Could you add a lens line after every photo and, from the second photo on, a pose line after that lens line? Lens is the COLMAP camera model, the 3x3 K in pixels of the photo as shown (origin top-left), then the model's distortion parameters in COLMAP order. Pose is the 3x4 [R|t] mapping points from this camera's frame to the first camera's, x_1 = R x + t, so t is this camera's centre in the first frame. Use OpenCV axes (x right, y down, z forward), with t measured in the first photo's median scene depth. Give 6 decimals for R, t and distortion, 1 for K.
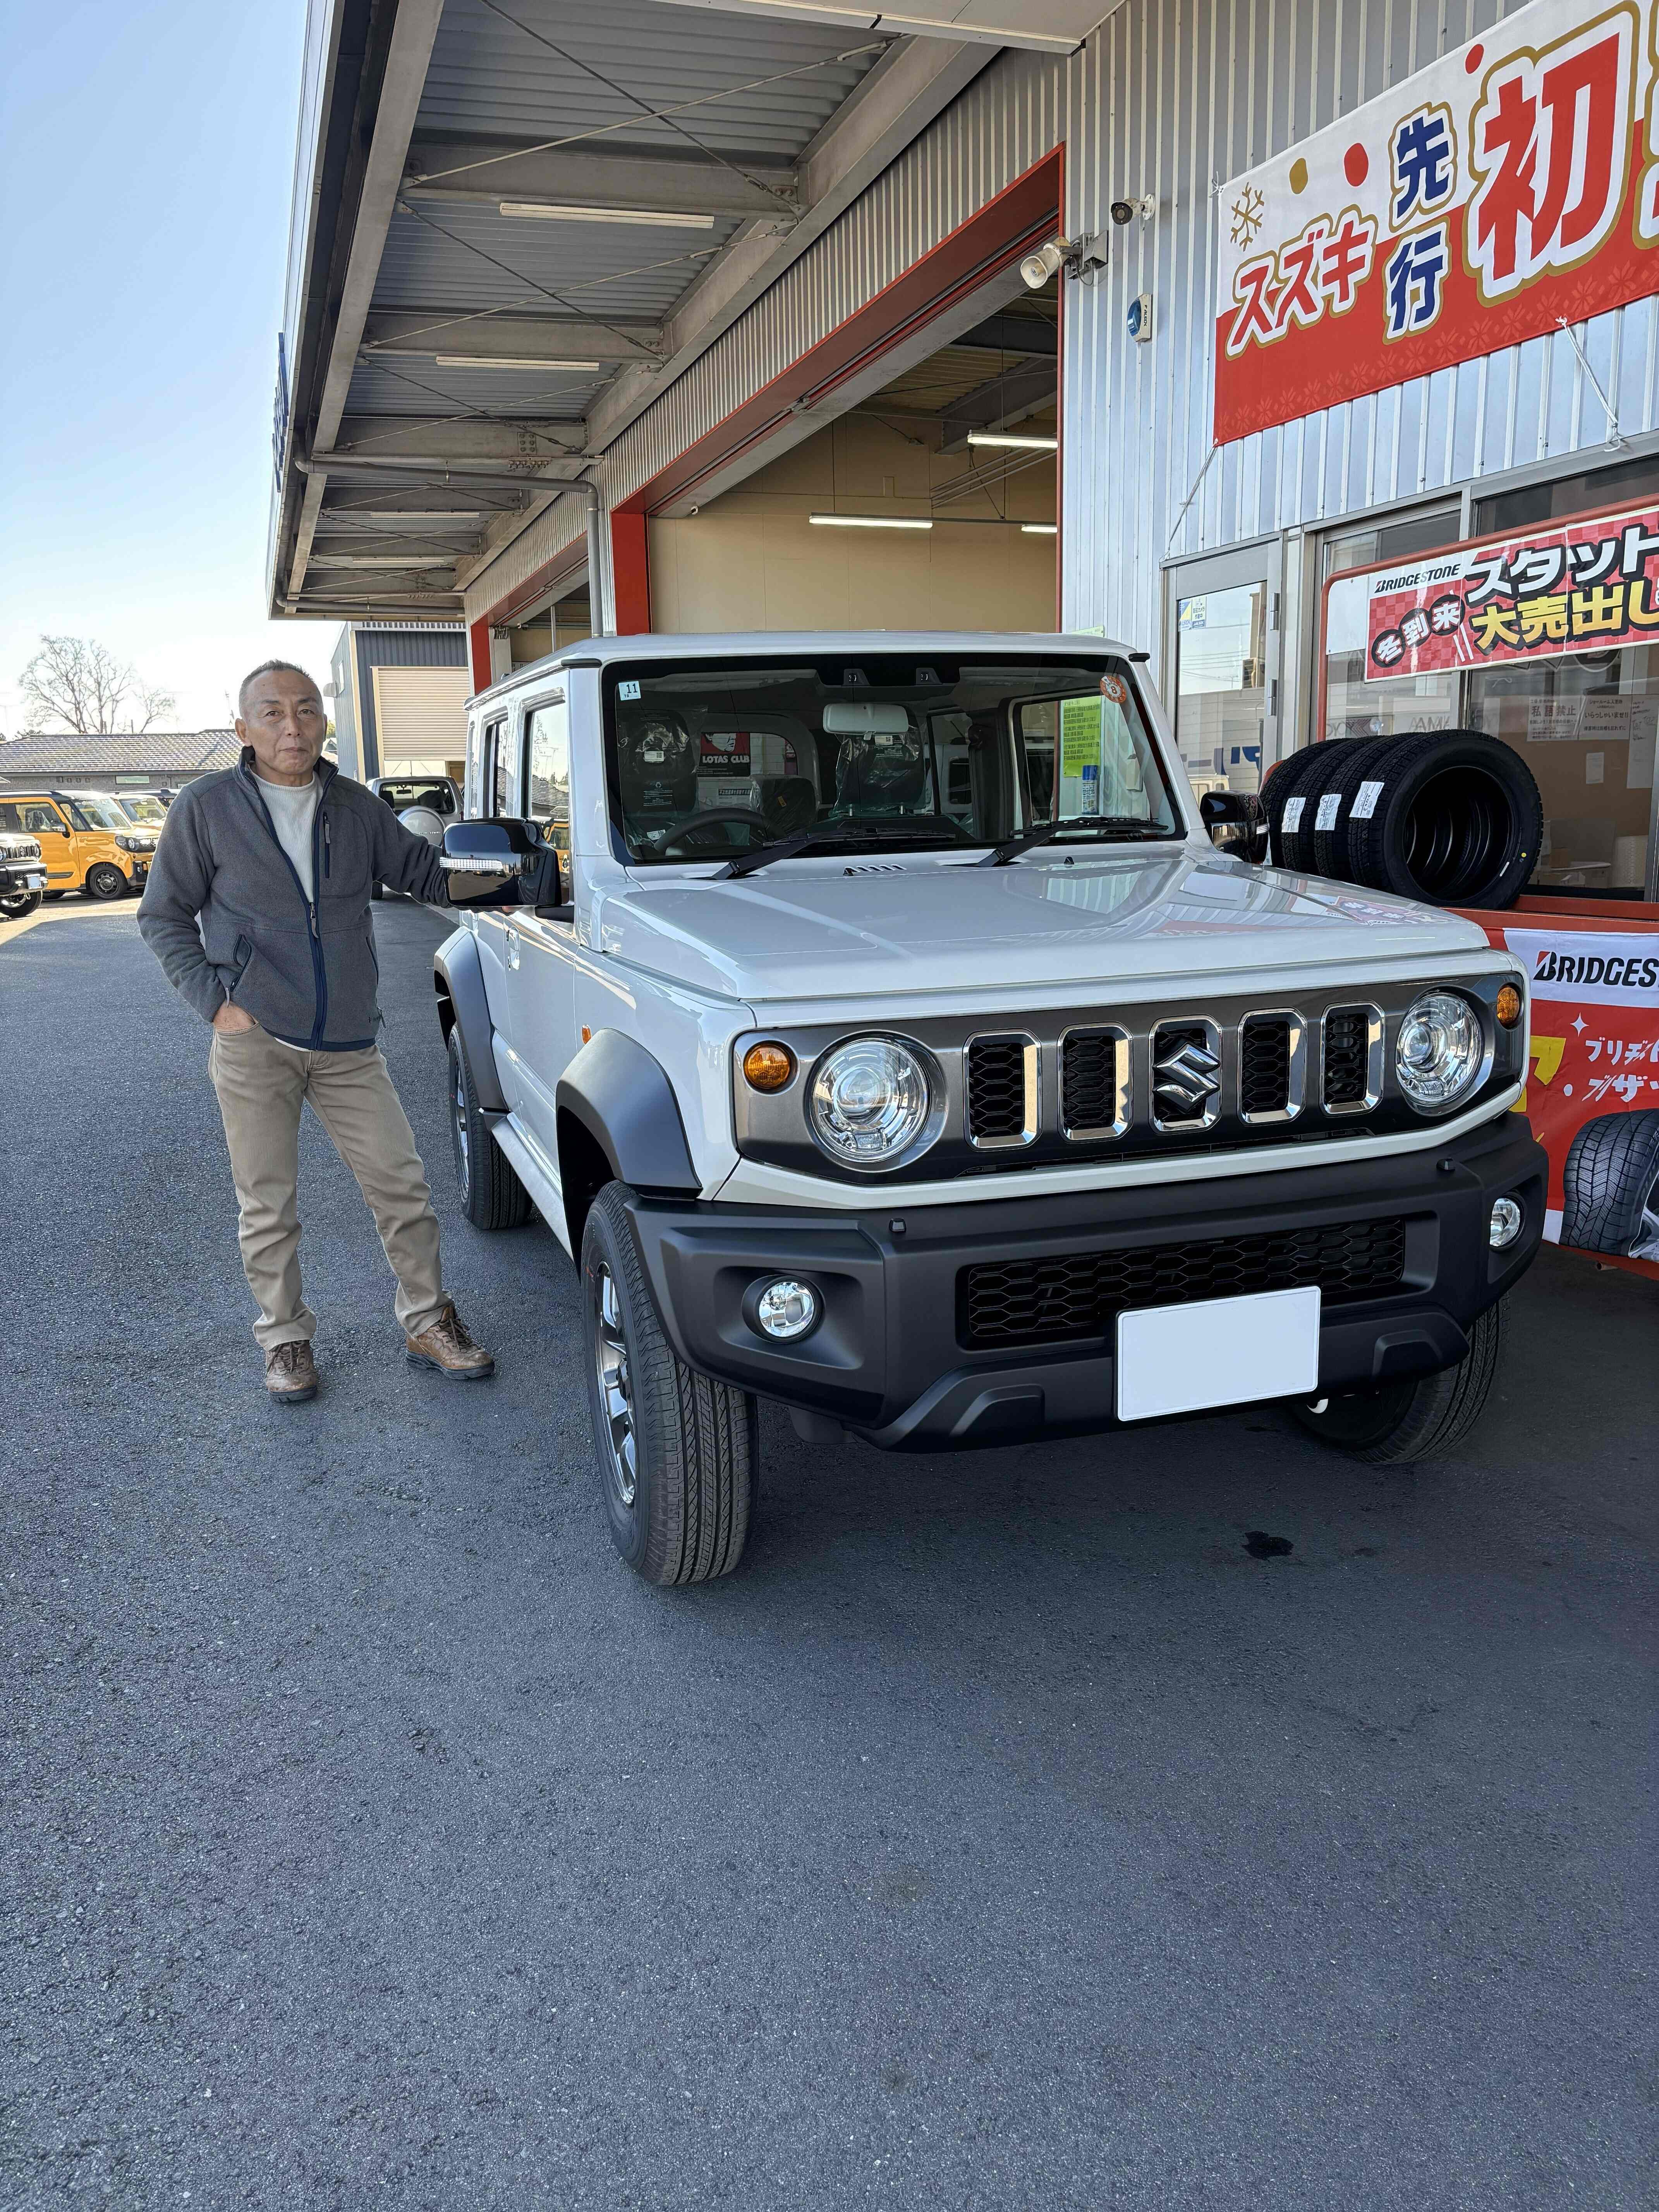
lens RADIAL K [[1664.7, 0, 825.0], [0, 1664.7, 1108.2], [0, 0, 1]] dist [0.041465, -0.028023]
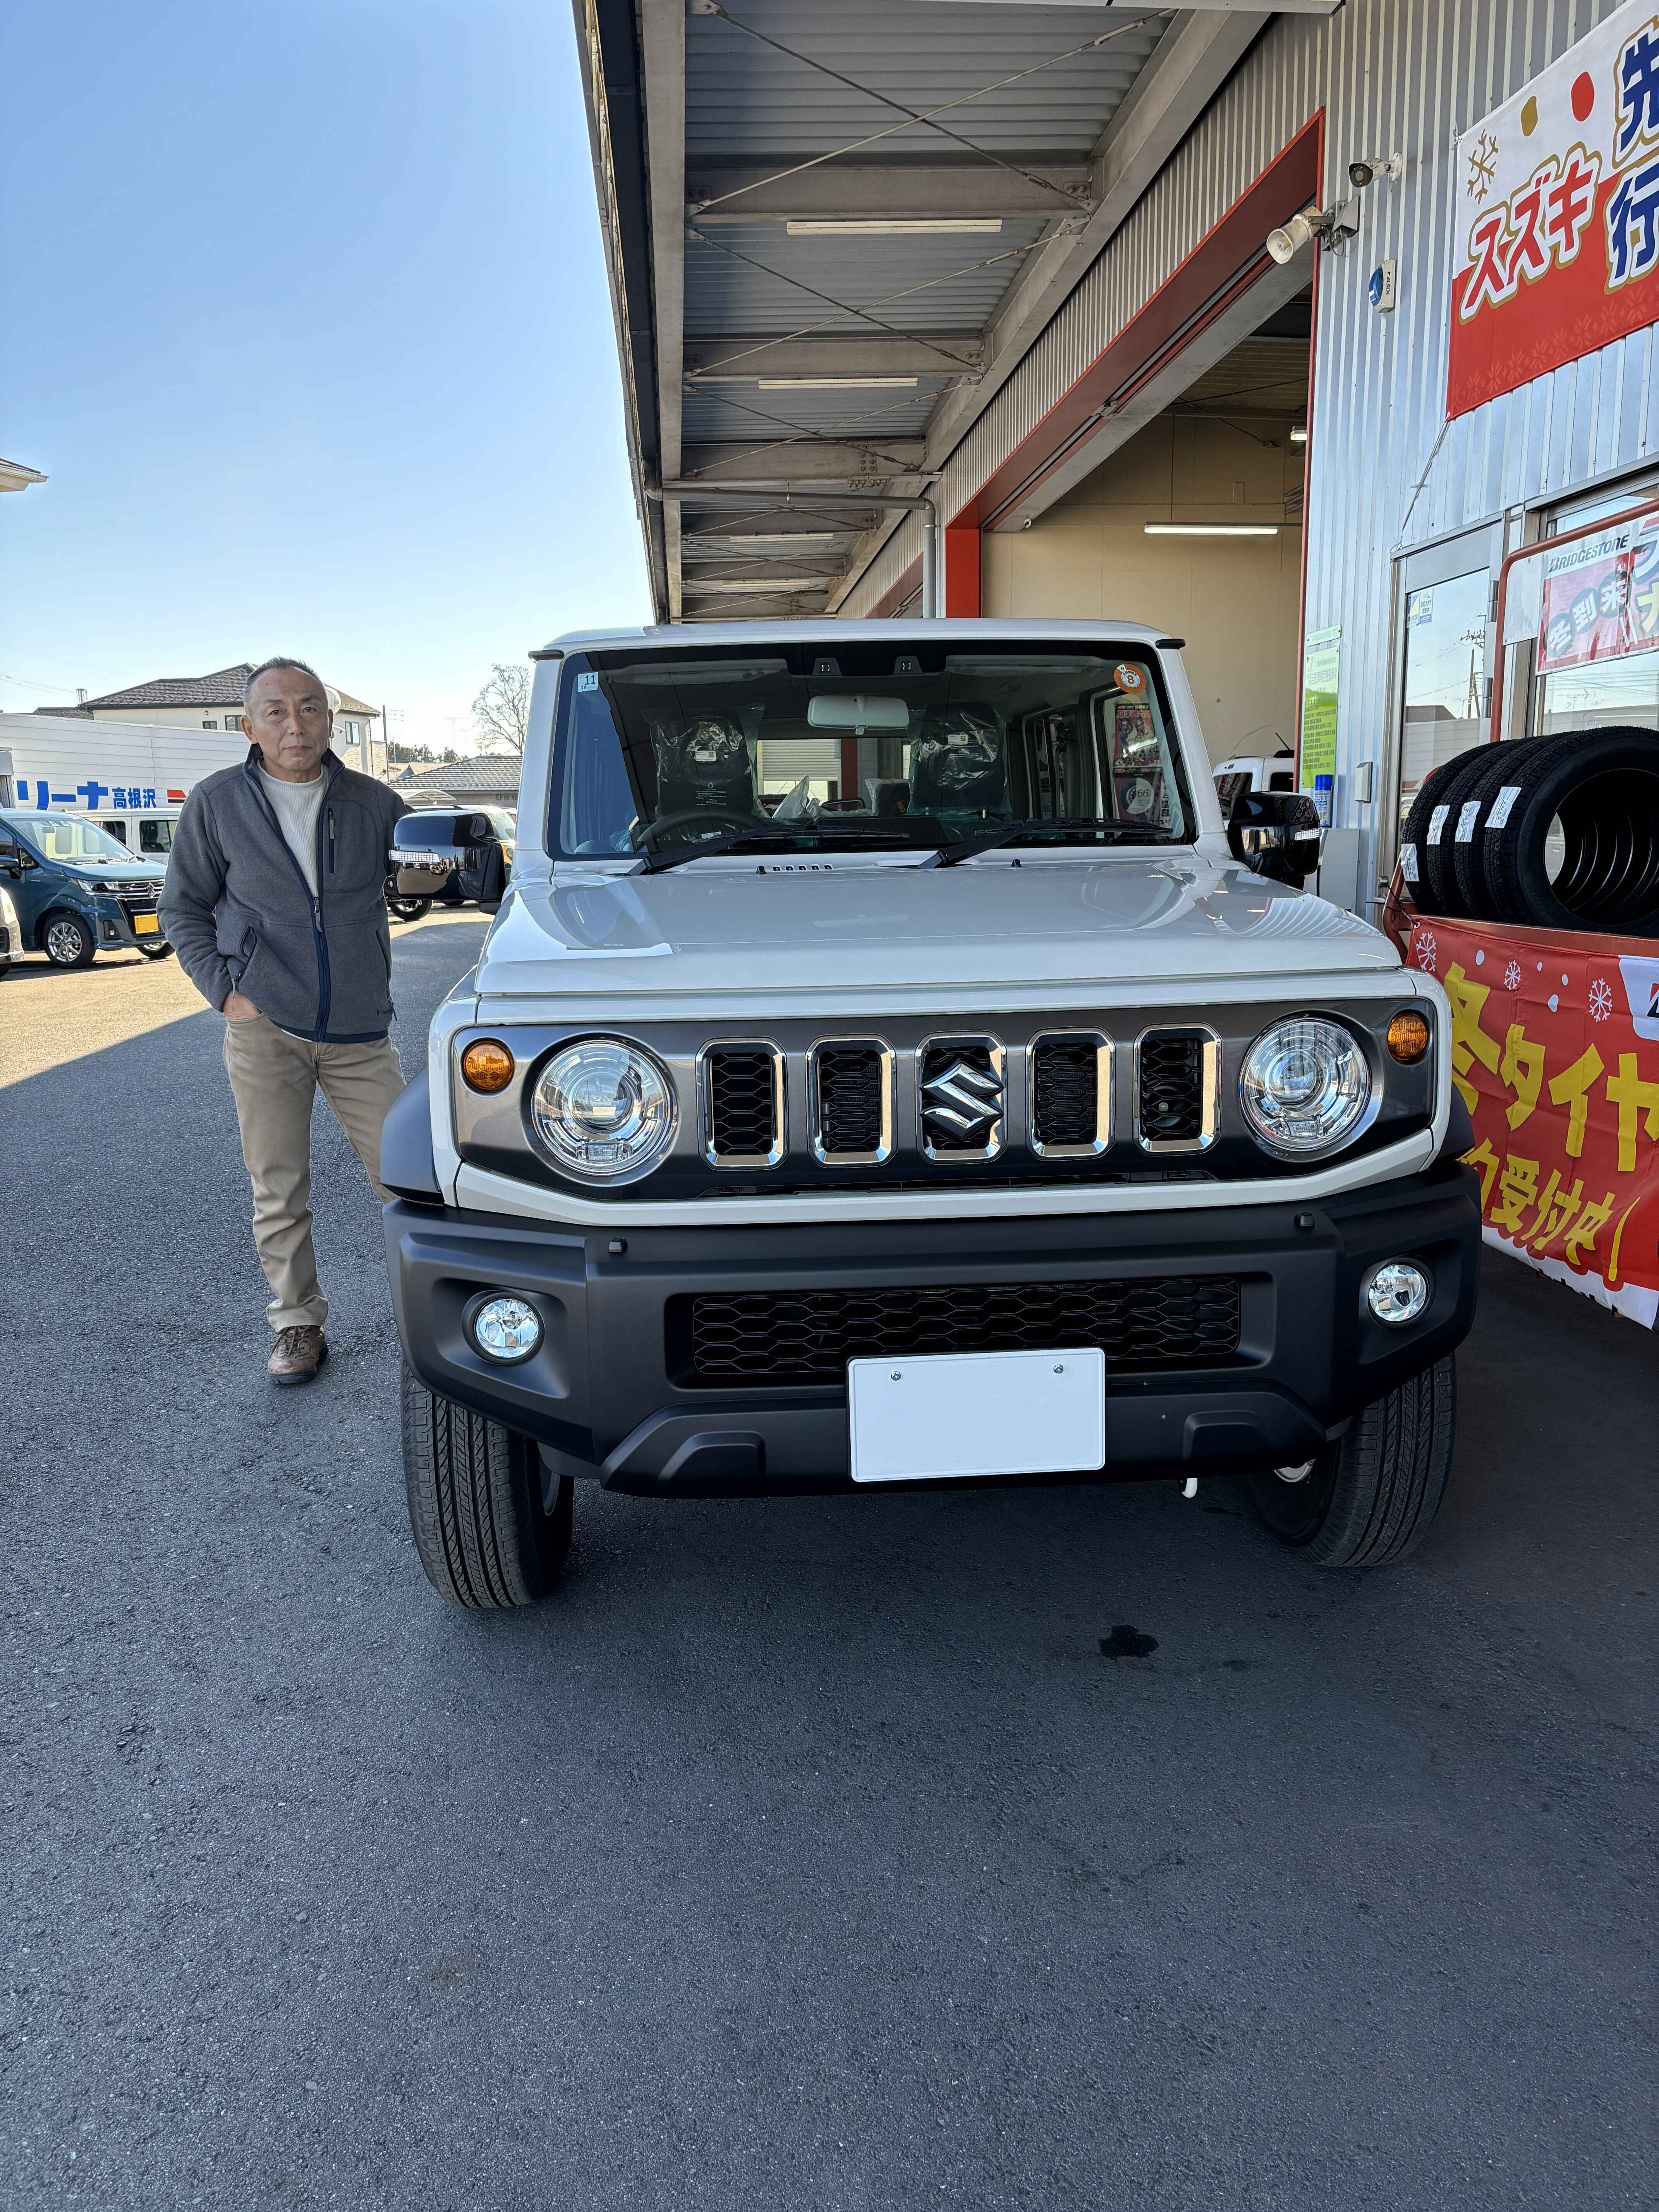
lens RADIAL K [[1665.5, 0, 825.0], [0, 1665.5, 1096.4], [0, 0, 1]] dist [0.074009, -0.081429]
pose [[0.970988, 0.047176, -0.234428, 0.163219], [-0.051508, 0.998596, -0.012386, -0.003175], [0.233514, 0.024102, 0.972055, 0.053580]]
